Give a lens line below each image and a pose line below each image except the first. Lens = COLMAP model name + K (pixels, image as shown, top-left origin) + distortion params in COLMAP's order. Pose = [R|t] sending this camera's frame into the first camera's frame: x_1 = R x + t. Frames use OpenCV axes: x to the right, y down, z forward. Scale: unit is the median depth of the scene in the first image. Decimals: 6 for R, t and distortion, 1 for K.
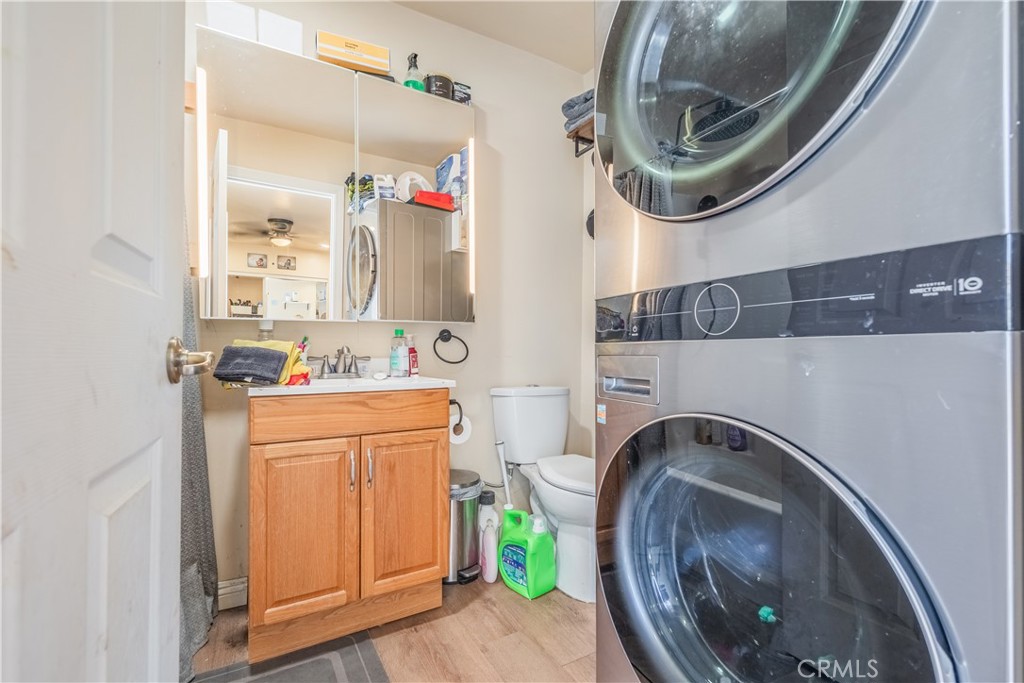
lens RADIAL K [[442.0, 0, 510.4], [0, 442.0, 343.6], [0, 0, 1]] dist [0.002101, 0.000217]
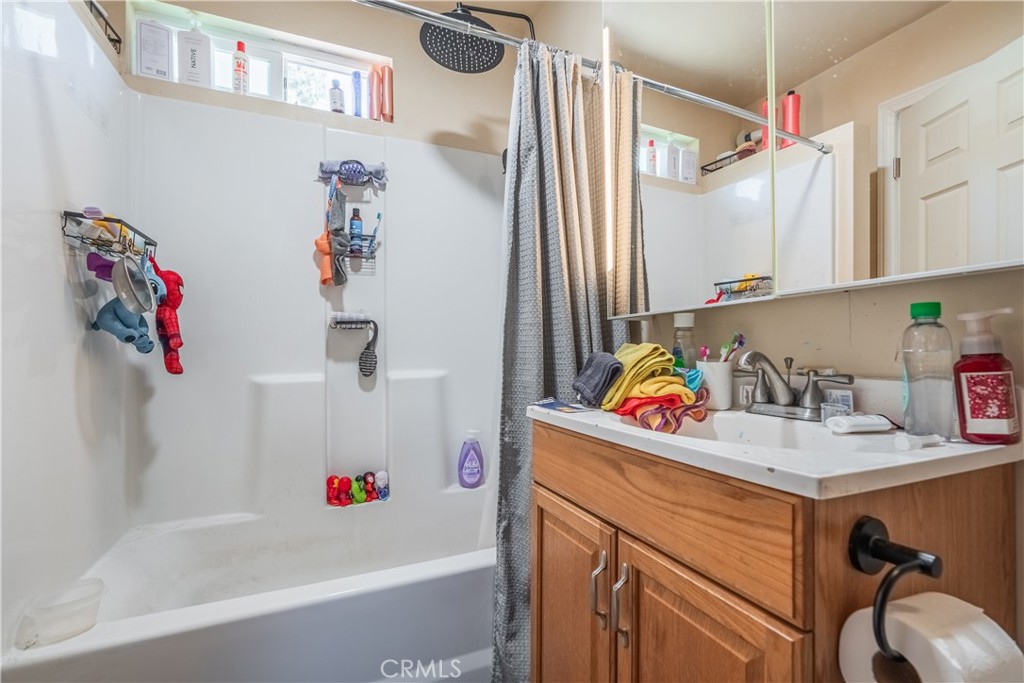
lens RADIAL K [[442.0, 0, 510.4], [0, 442.0, 343.6], [0, 0, 1]] dist [0.002101, 0.000217]
pose [[-0.124335, -0.024692, -0.991933, 0.170125], [0.007426, 0.999639, -0.025815, 0.010291], [0.992212, -0.010576, -0.124107, 0.913790]]
